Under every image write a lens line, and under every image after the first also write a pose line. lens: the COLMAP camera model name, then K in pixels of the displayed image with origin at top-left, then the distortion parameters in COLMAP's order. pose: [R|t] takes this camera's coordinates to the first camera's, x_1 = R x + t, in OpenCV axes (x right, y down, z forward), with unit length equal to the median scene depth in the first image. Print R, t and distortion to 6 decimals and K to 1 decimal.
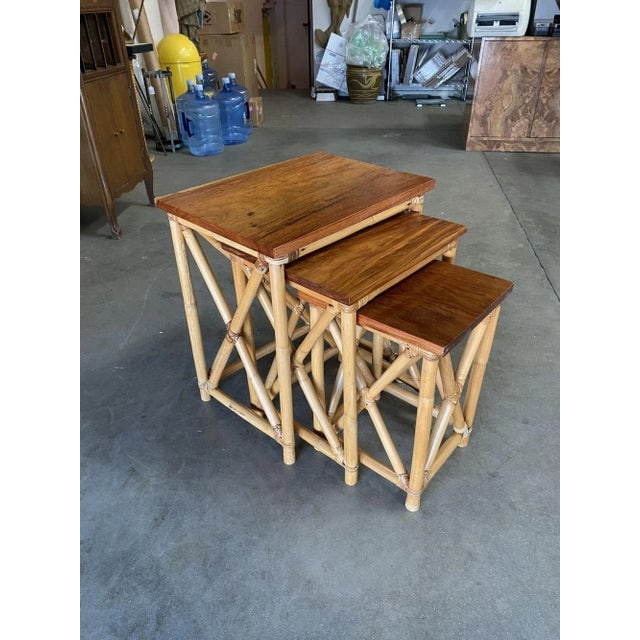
lens RADIAL K [[485.5, 0, 316.7], [0, 485.5, 326.7], [0, 0, 1]] dist [0.005055, -0.006492]
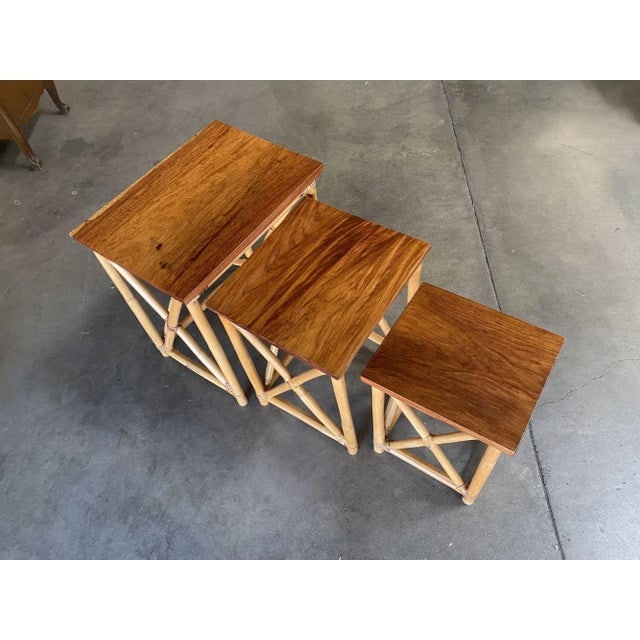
lens RADIAL K [[478.4, 0, 320.0], [0, 478.4, 320.0], [0, 0, 1]] dist [0.008771, -0.001041]
pose [[0.986854, -0.159791, 0.024204, 0.070613], [0.139588, 0.918224, 0.370648, -0.171676], [-0.081451, -0.362397, 0.928458, -0.049639]]
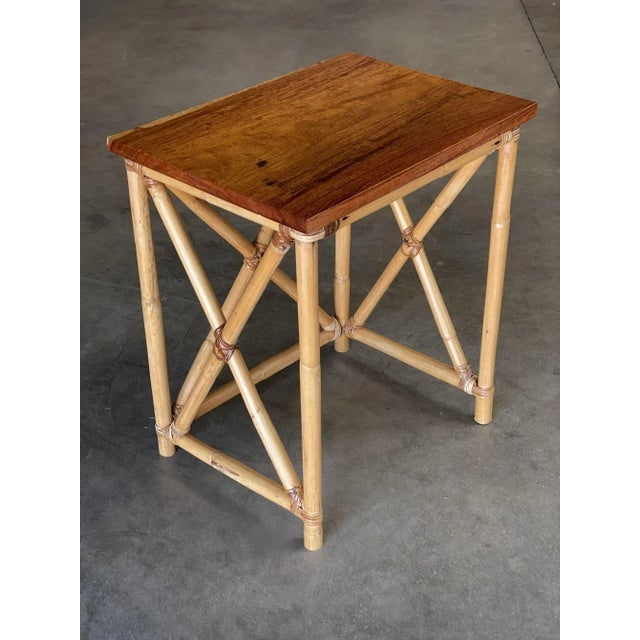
lens RADIAL K [[947.2, 0, 320.0], [0, 947.2, 320.0], [0, 0, 1]] dist [0.090057, -0.075106]
pose [[0.999601, -0.008389, 0.026974, -0.036481], [0.008852, 0.999814, -0.017121, 0.001544], [-0.026825, 0.017353, 0.999490, -0.114961]]
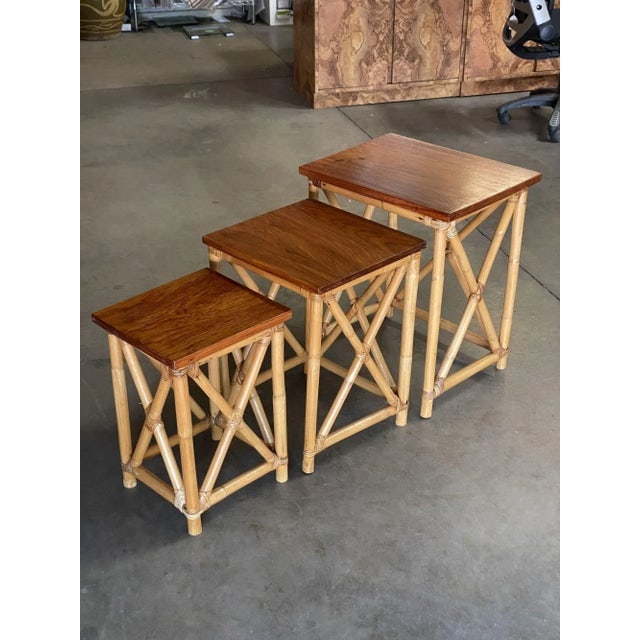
lens RADIAL K [[947.2, 0, 320.0], [0, 947.2, 320.0], [0, 0, 1]] dist [0.090057, -0.075106]
pose [[0.900809, -0.190009, 0.390436, -0.421584], [0.226333, 0.972829, -0.048756, 0.014672], [-0.370563, 0.132288, 0.919338, -0.358834]]
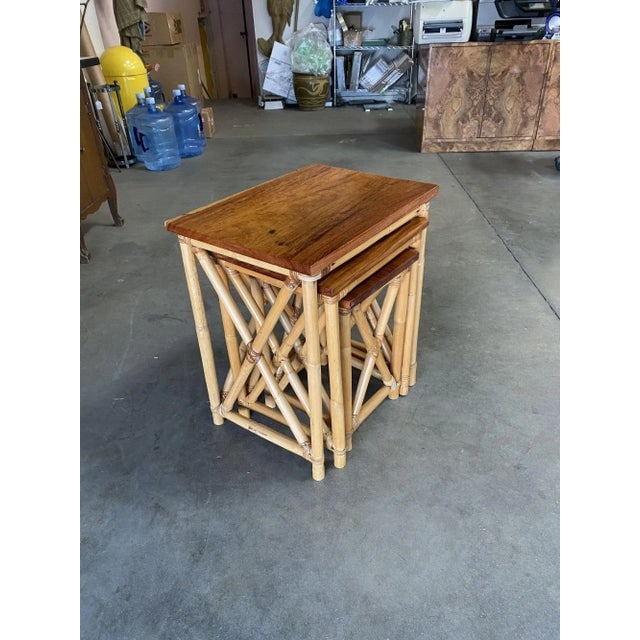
lens RADIAL K [[486.3, 0, 324.6], [0, 486.3, 324.7], [0, 0, 1]] dist [0.000034, 0.002146]
pose [[0.990213, -0.084220, 0.111290, -0.060994], [0.085769, 0.996273, -0.009191, -0.010163], [-0.110101, 0.018647, 0.993745, 0.004717]]
